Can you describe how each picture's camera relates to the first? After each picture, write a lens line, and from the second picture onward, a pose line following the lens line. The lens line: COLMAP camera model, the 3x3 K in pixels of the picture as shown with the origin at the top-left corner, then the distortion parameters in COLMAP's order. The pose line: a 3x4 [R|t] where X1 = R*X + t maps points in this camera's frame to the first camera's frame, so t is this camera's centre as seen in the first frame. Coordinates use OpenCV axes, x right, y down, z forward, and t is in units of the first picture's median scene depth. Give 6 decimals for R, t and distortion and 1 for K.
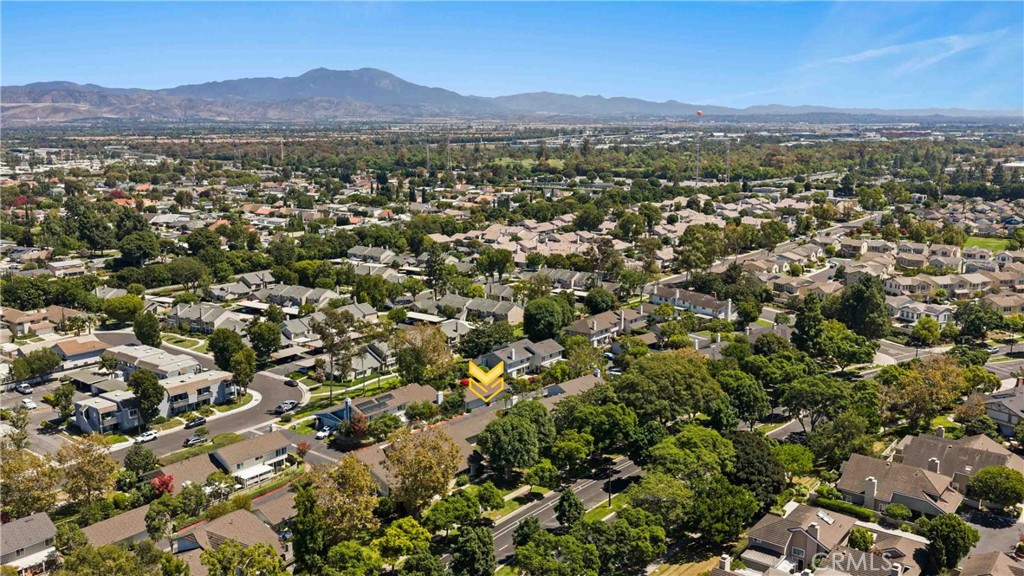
lens RADIAL K [[835.5, 0, 512.0], [0, 835.5, 288.0], [0, 0, 1]] dist [0.000481, -0.013064]
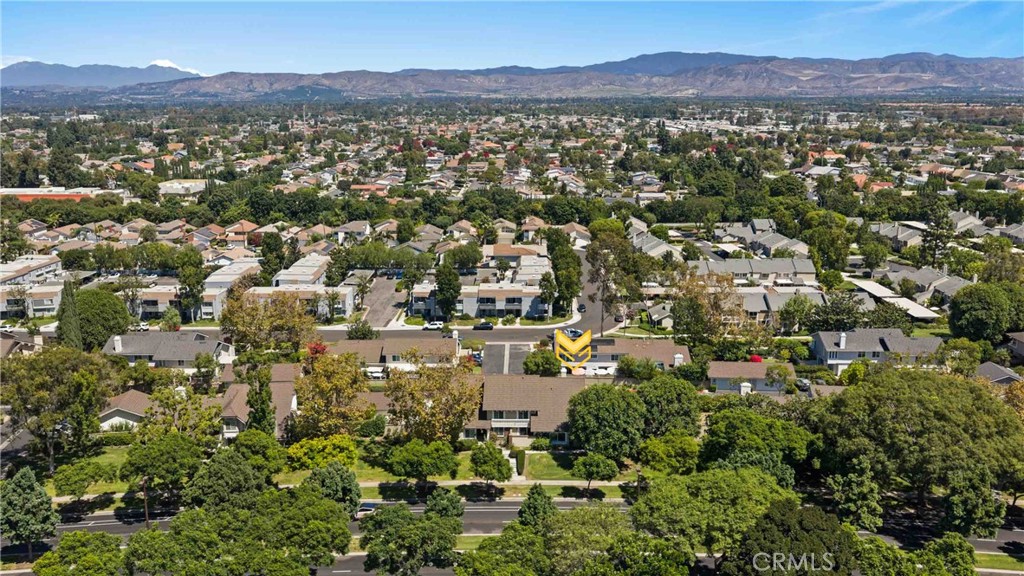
lens RADIAL K [[835.5, 0, 512.0], [0, 835.5, 288.0], [0, 0, 1]] dist [0.000481, -0.013064]
pose [[0.605920, 0.173726, -0.776325, 0.400538], [-0.147218, 0.983495, 0.105183, 0.002663], [0.781785, 0.050557, 0.621495, 0.366810]]
